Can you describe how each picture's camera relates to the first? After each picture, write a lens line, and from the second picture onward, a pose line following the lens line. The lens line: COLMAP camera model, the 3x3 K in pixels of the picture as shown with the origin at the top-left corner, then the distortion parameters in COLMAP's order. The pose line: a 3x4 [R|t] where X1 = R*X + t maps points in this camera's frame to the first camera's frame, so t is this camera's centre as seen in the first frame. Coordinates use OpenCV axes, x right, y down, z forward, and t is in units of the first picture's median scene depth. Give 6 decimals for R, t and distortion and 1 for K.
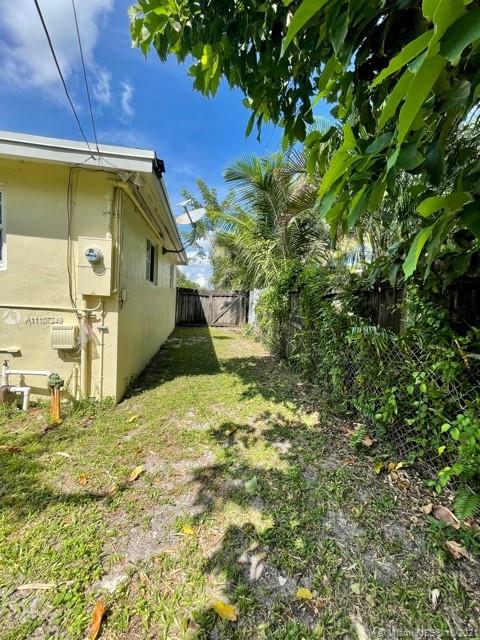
lens RADIAL K [[259.0, 0, 239.0], [0, 259.0, 316.7], [0, 0, 1]] dist [0.004149, -0.001280]
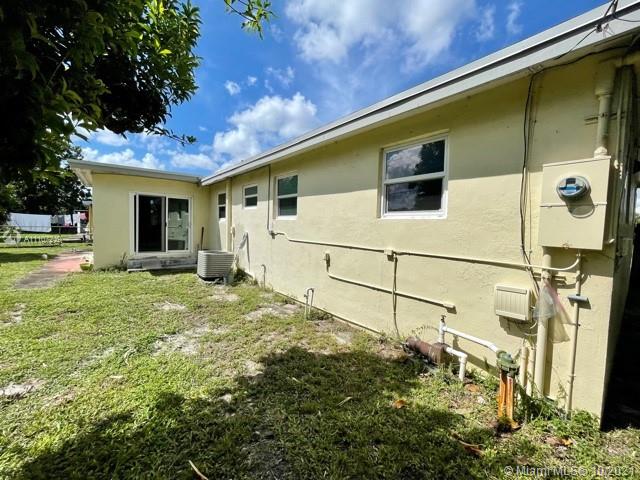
lens RADIAL K [[259.0, 0, 318.0], [0, 259.0, 238.1], [0, 0, 1]] dist [0.004149, -0.001280]
pose [[0.507135, 0.002214, -0.861864, -0.309465], [-0.053897, 0.998121, -0.029150, -0.054532], [0.860180, 0.061235, 0.506301, 0.122494]]
